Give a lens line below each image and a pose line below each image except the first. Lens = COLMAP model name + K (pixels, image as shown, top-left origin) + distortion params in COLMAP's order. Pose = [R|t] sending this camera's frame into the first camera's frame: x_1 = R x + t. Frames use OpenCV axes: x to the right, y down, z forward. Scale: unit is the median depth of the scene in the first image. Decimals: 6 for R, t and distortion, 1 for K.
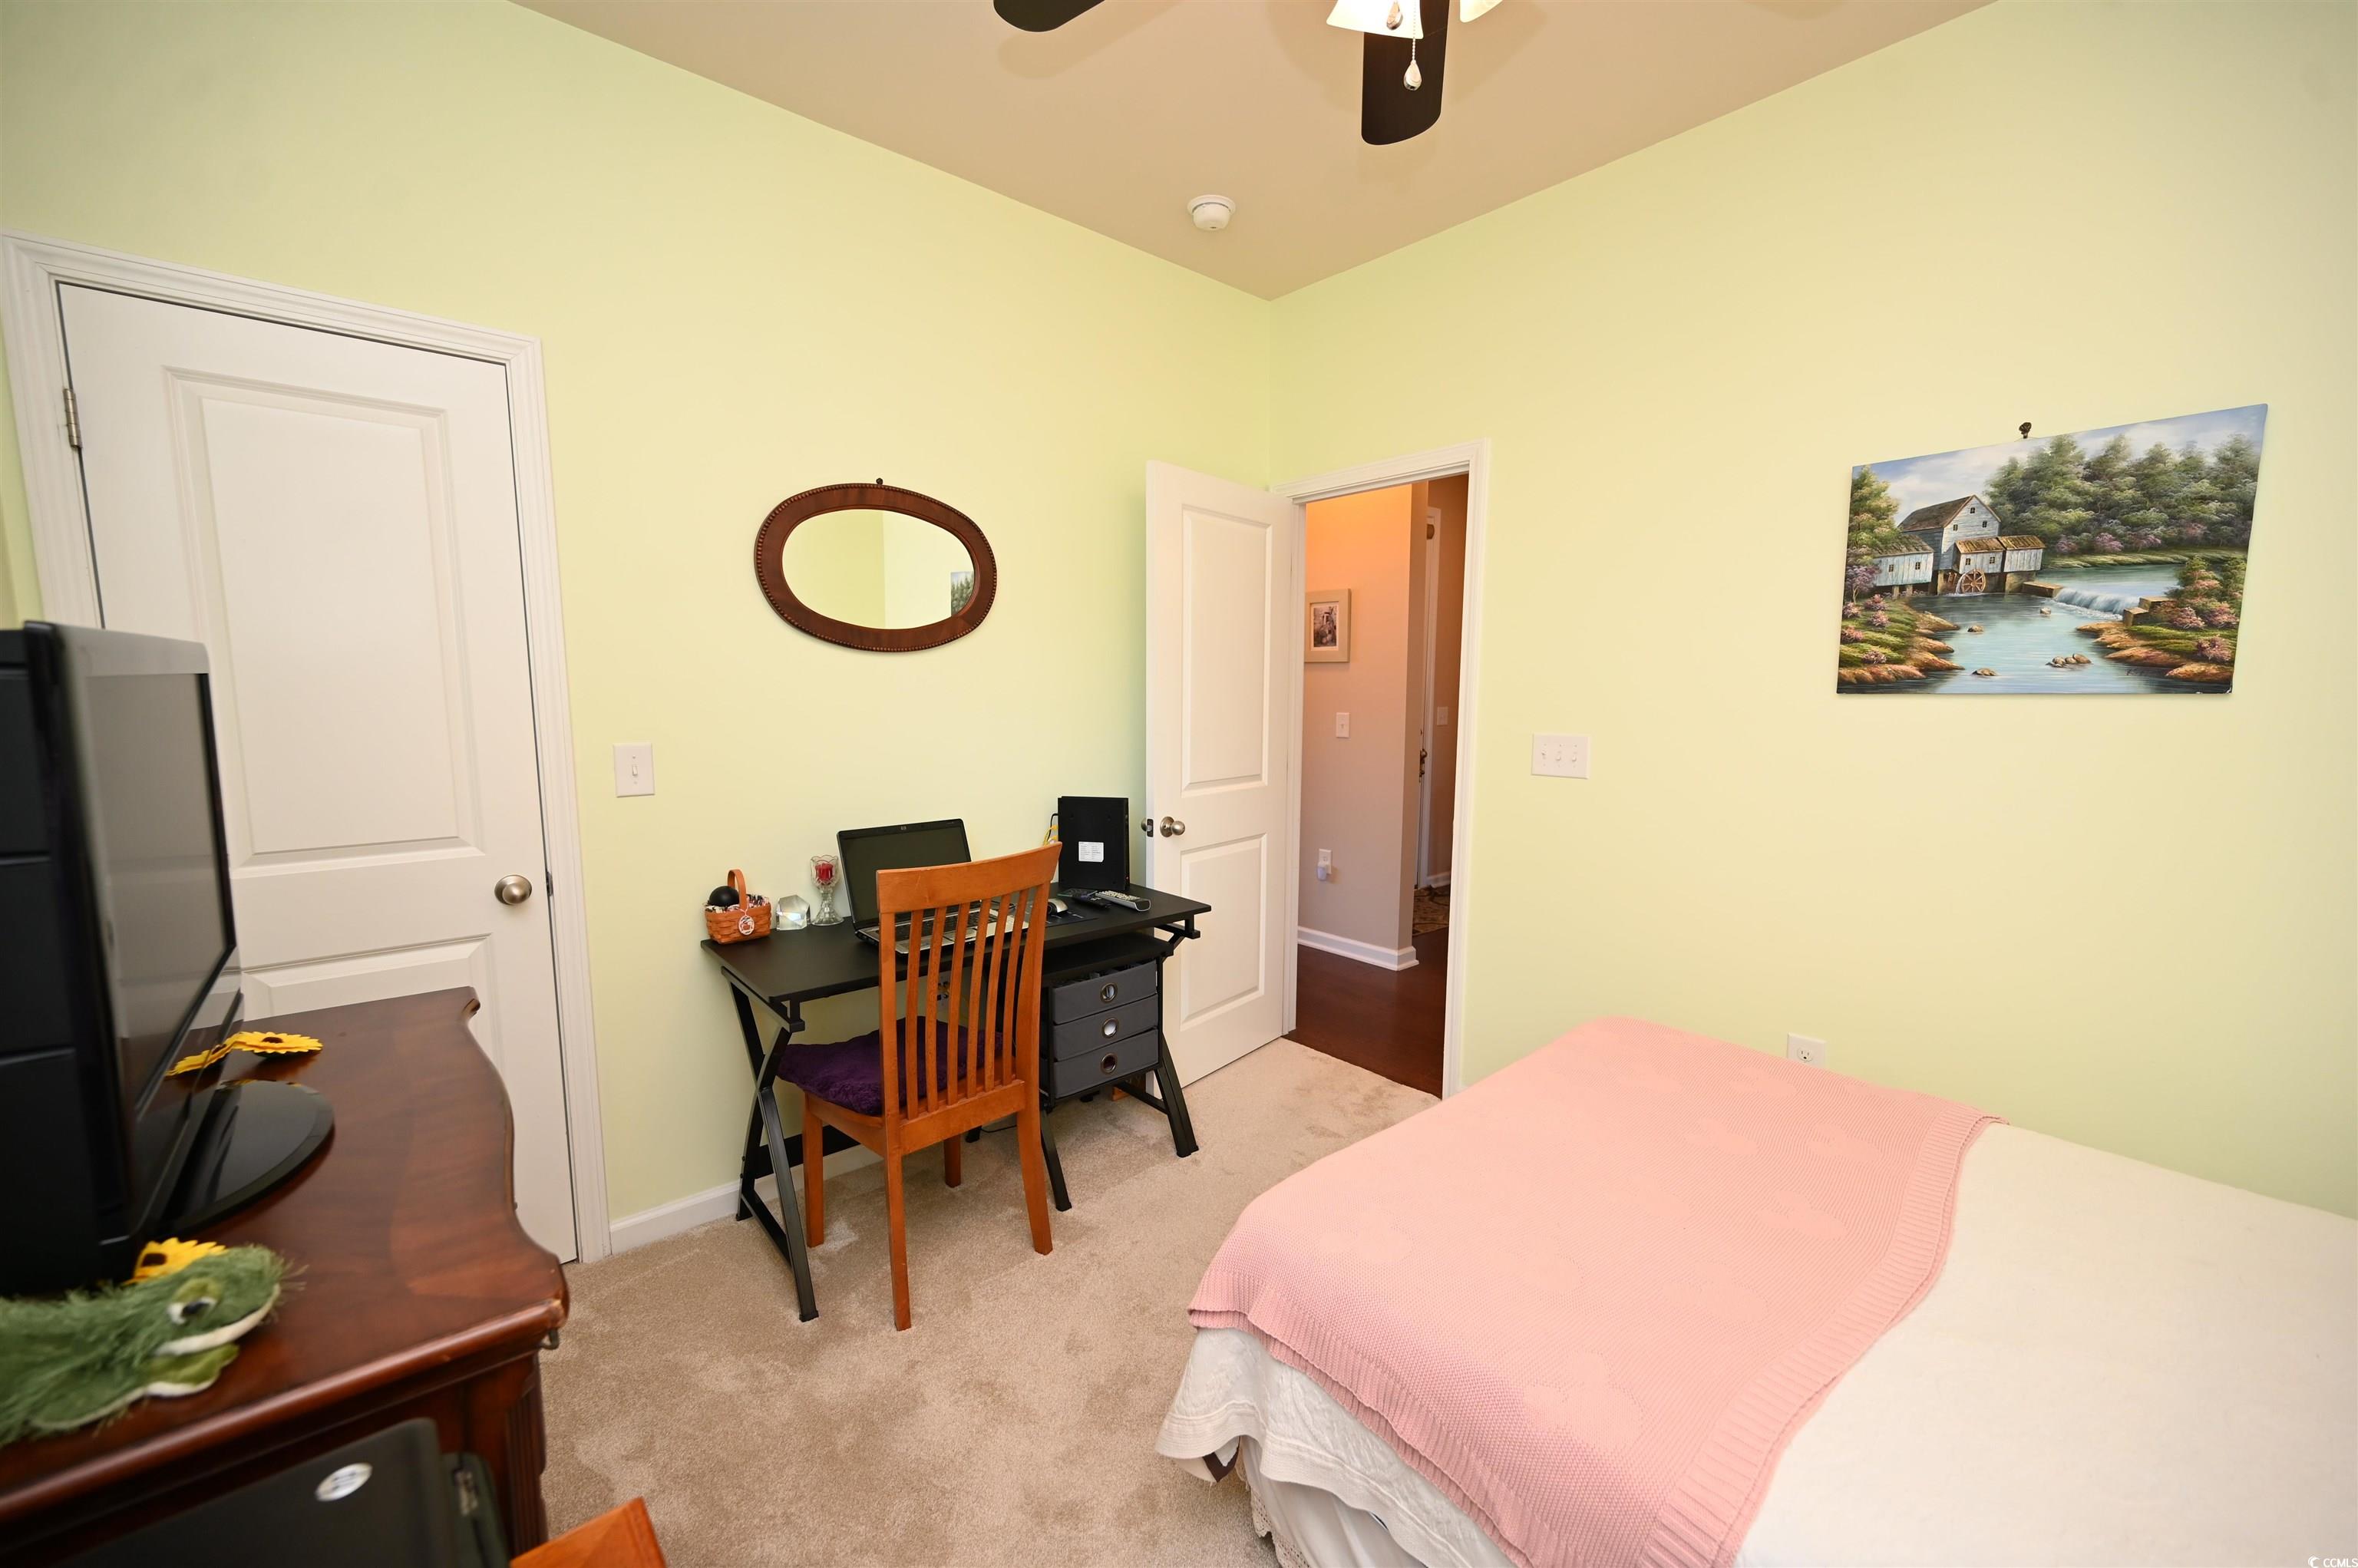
lens RADIAL K [[931.7, 0, 1179.2], [0, 931.7, 785.9], [0, 0, 1]] dist [0.001720, -0.000106]
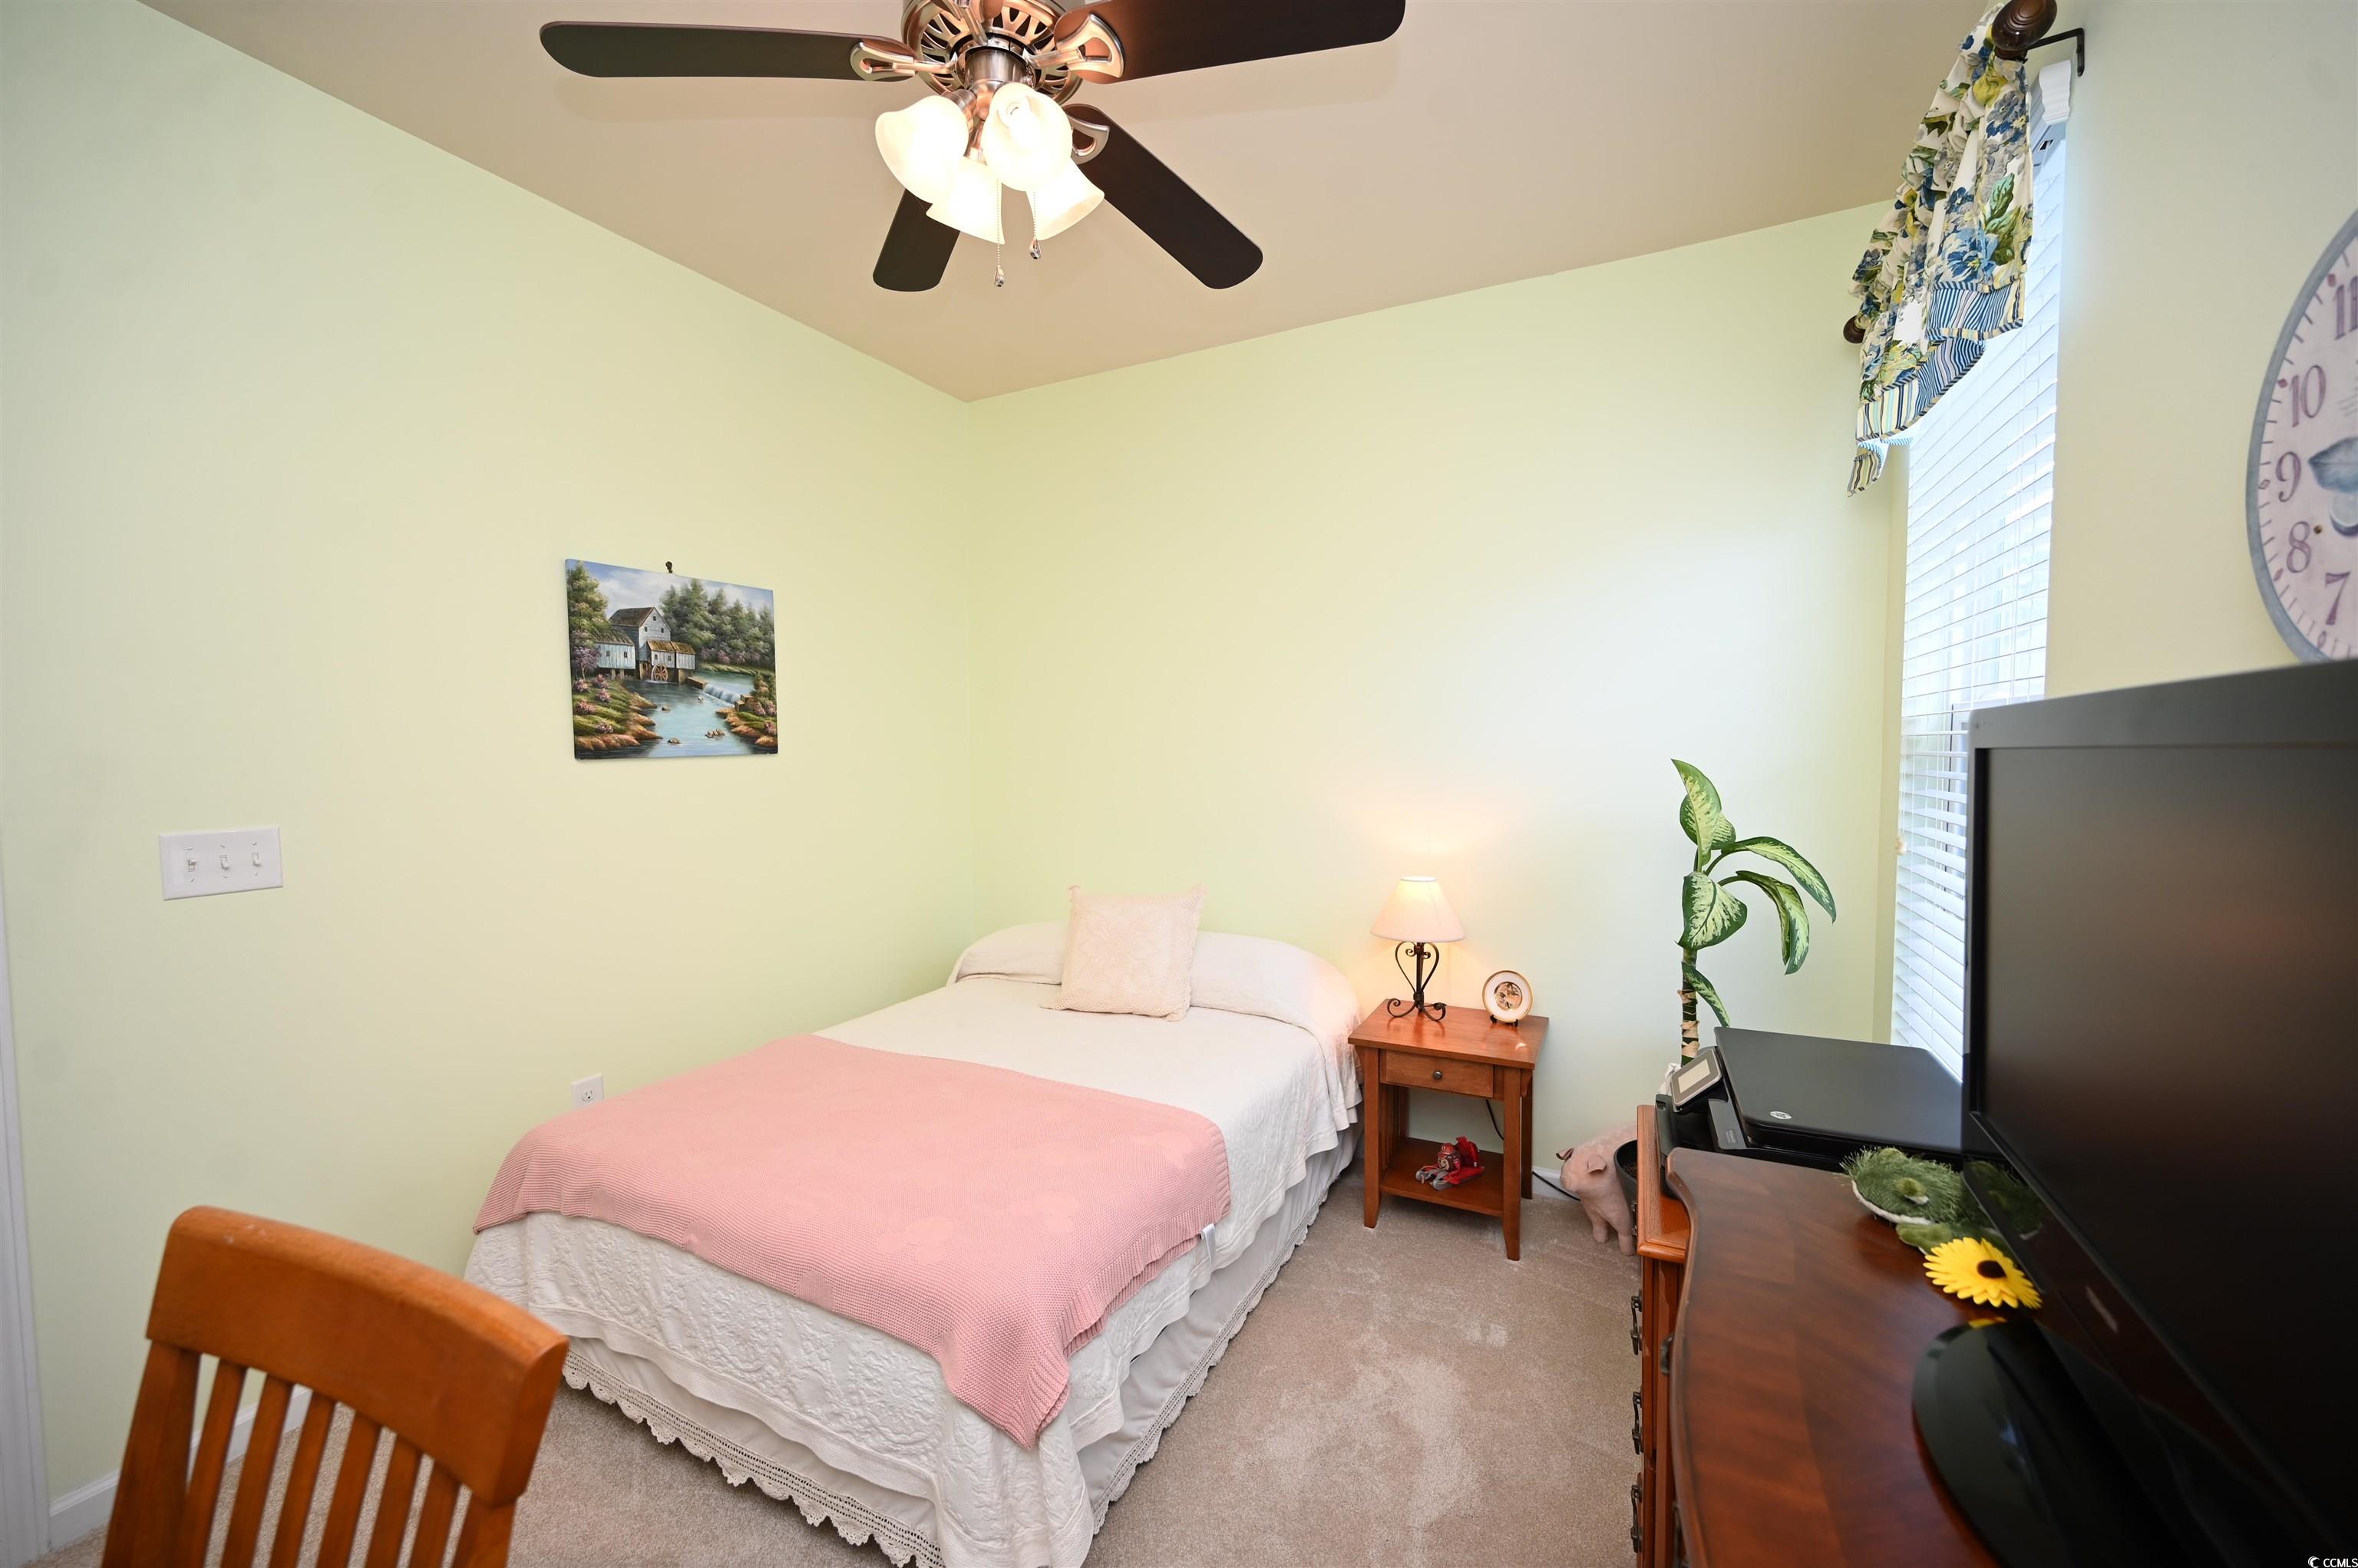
lens RADIAL K [[931.7, 0, 1179.3], [0, 931.7, 790.6], [0, 0, 1]] dist [0.001720, -0.000106]
pose [[-0.377179, -0.048919, 0.924848, -0.650224], [0.107895, 0.989483, 0.096340, -0.101021], [-0.919834, 0.136124, -0.367934, 0.828135]]
